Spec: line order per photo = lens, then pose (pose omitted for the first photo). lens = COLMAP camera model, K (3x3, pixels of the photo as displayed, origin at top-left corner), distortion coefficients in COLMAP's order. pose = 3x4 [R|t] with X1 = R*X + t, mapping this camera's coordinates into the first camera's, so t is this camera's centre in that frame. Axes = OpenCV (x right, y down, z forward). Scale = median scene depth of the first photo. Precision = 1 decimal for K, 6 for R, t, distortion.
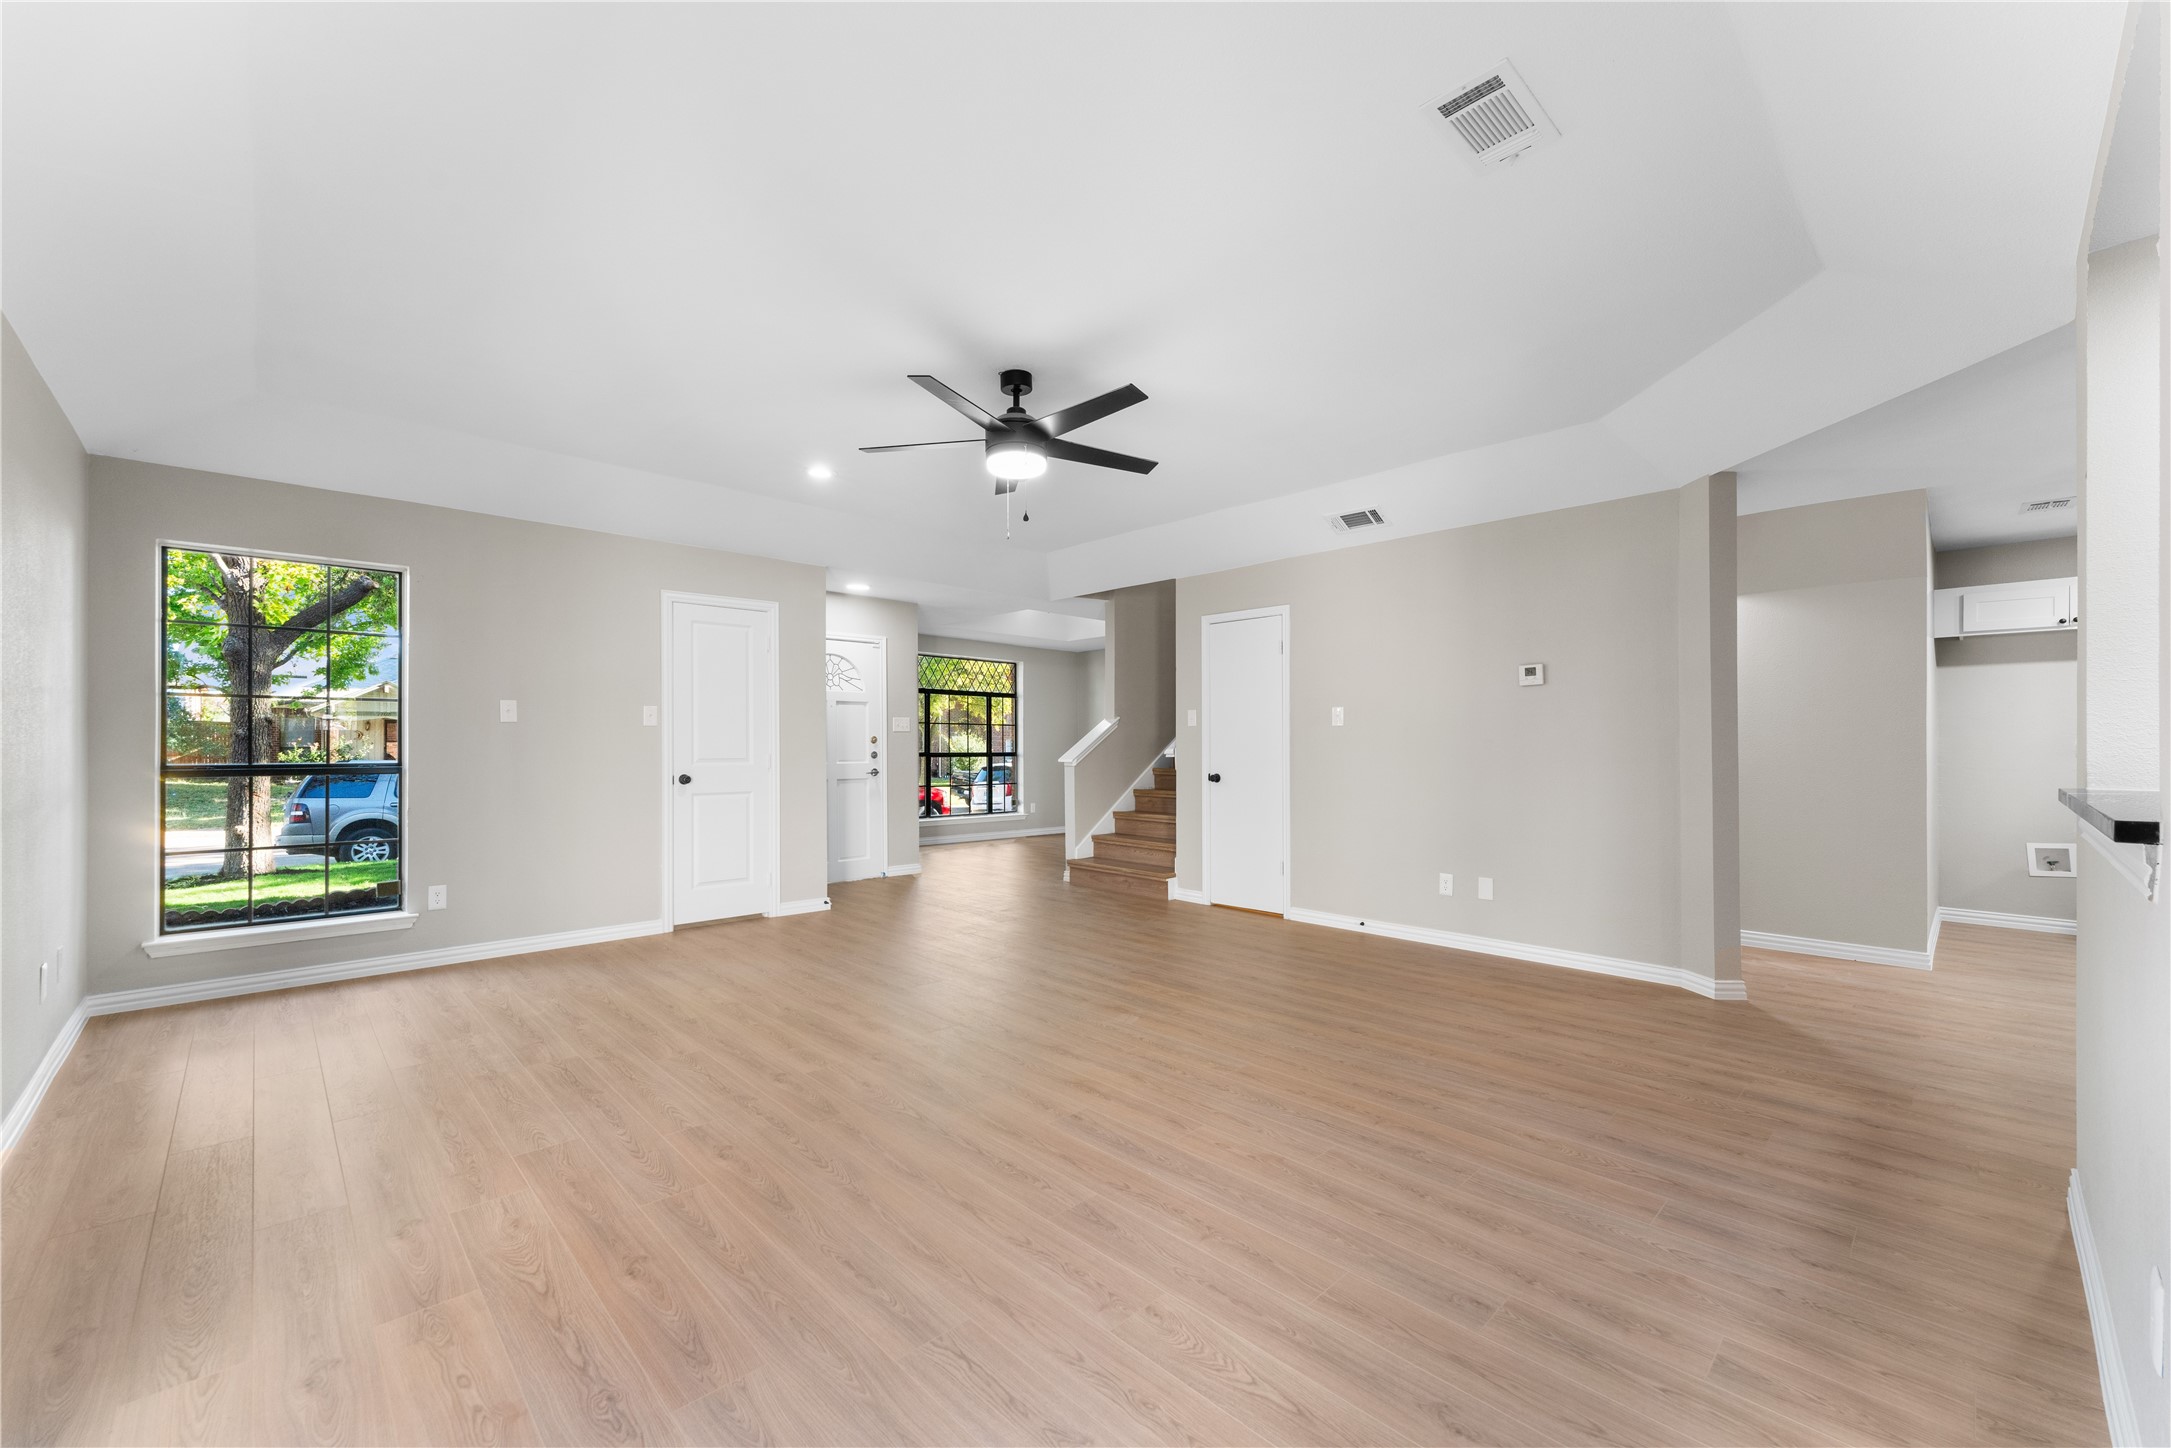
lens RADIAL K [[861.2, 0, 1074.4], [0, 861.2, 733.5], [0, 0, 1]] dist [-0.000435, 0.000283]
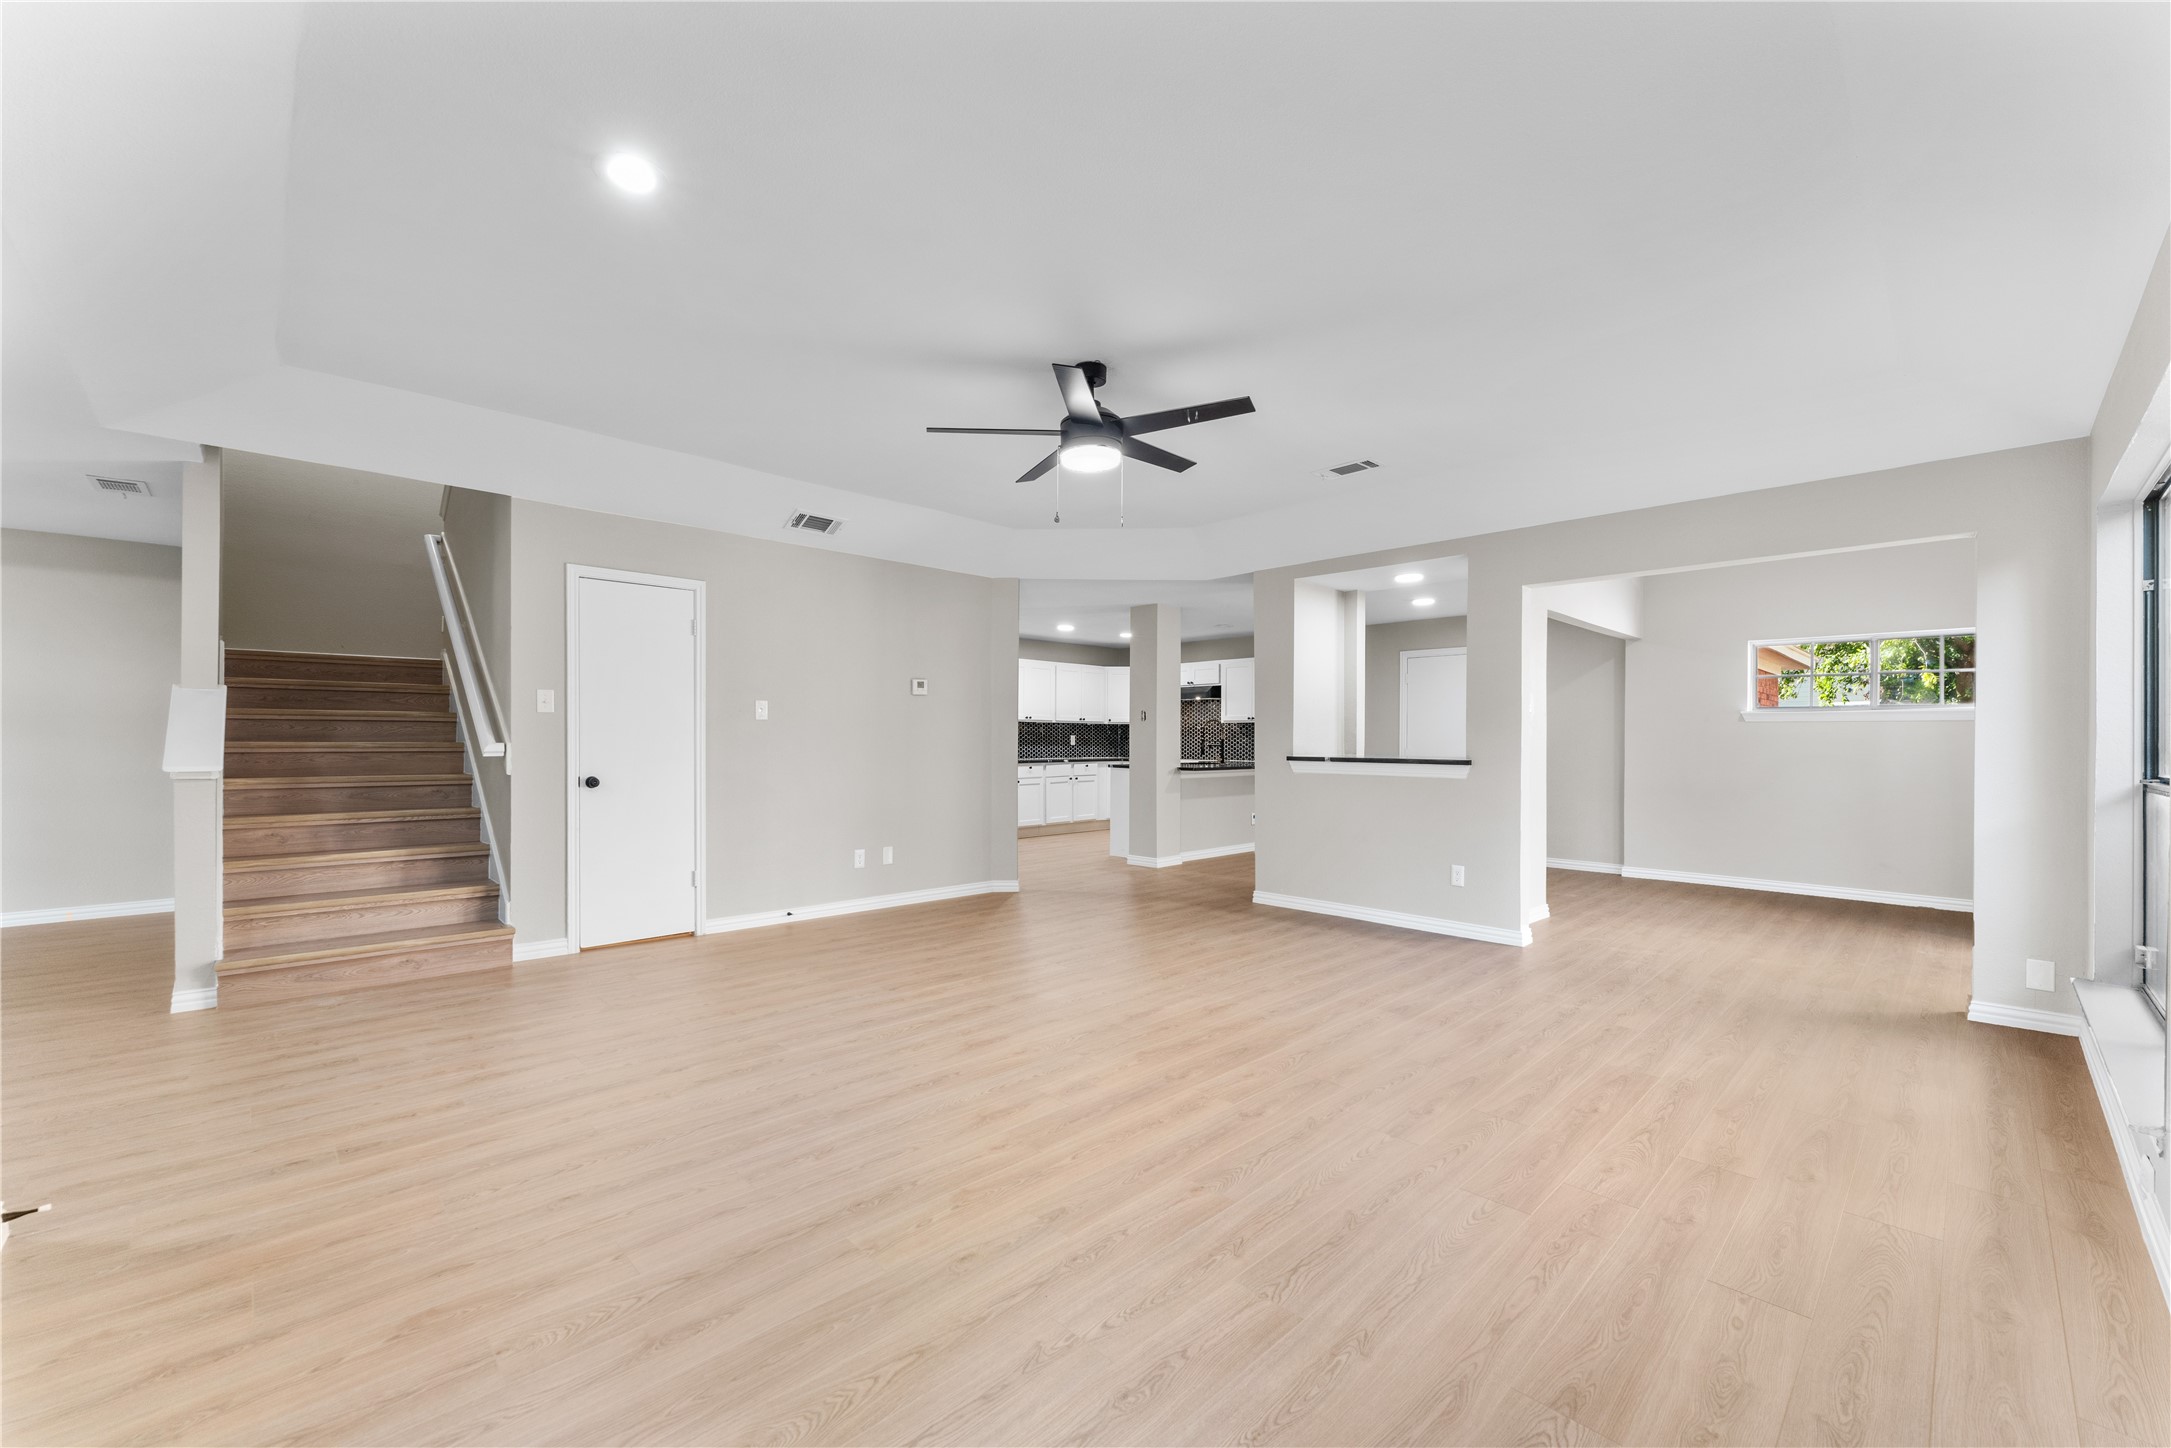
lens RADIAL K [[866.6, 0, 1069.9], [0, 866.6, 740.4], [0, 0, 1]] dist [-0.001040, 0.000402]
pose [[-0.004307, -0.000266, 0.999991, -0.708071], [-0.017982, 0.999838, 0.000189, 0.008700], [-0.999829, -0.017981, -0.004311, 0.684949]]
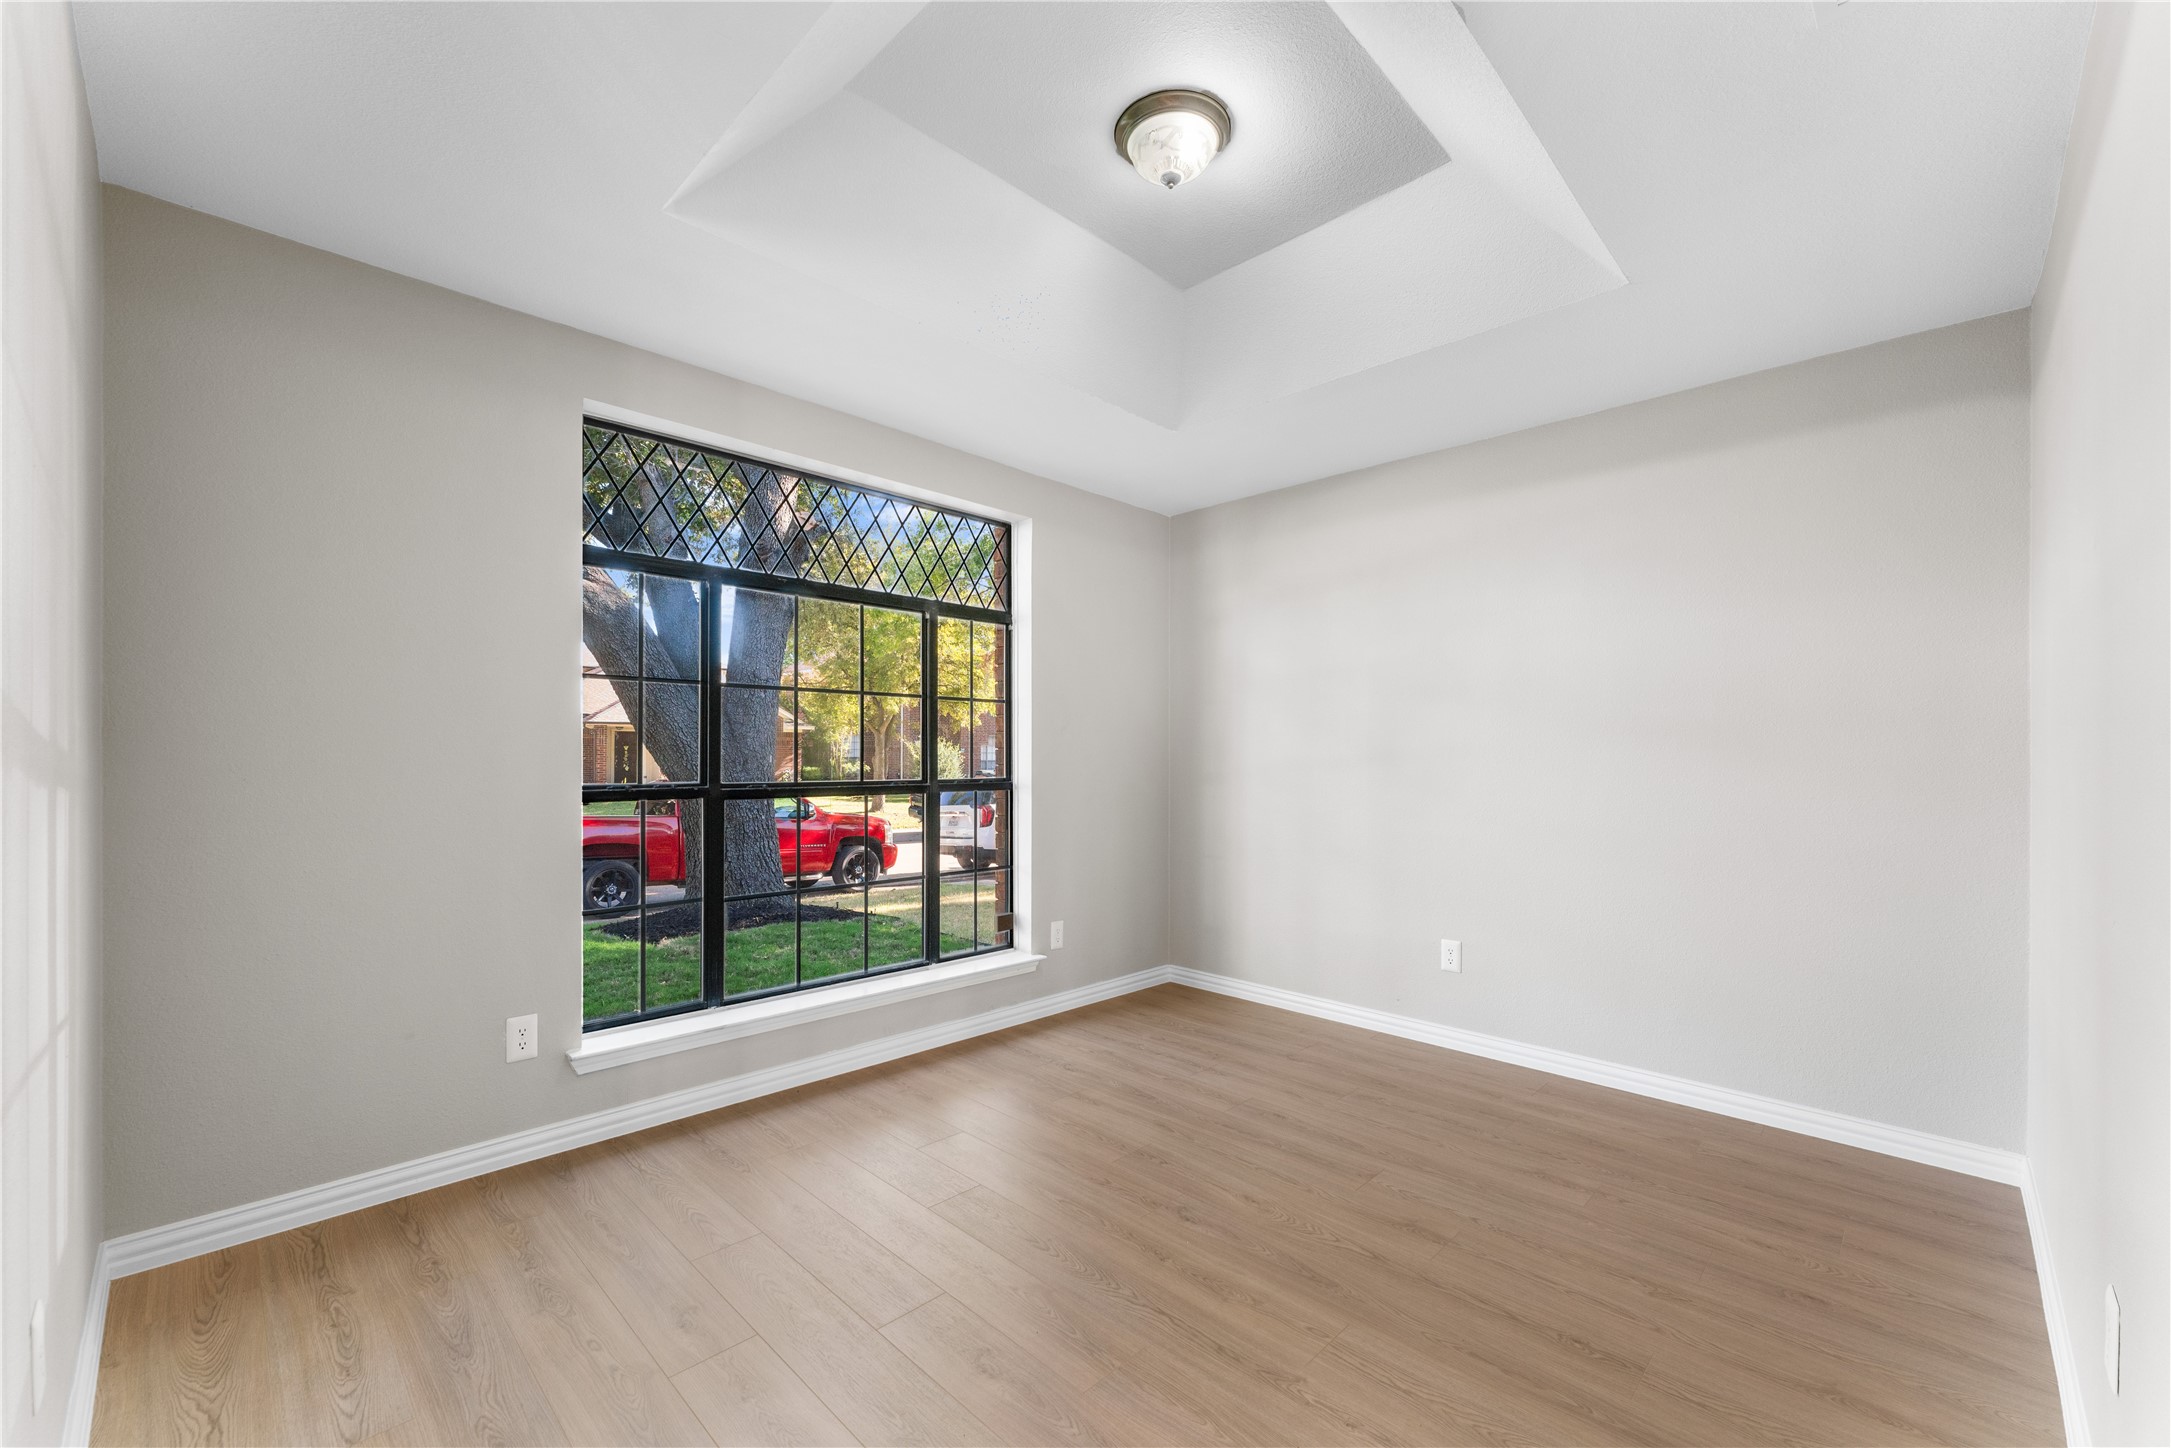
lens RADIAL K [[861.2, 0, 1074.4], [0, 861.2, 733.5], [0, 0, 1]] dist [-0.000435, 0.000283]
pose [[0.999615, 0.005357, 0.027230, -0.106933], [-0.005135, 0.999953, -0.008229, 0.013899], [-0.027273, 0.008086, 0.999595, 1.363472]]
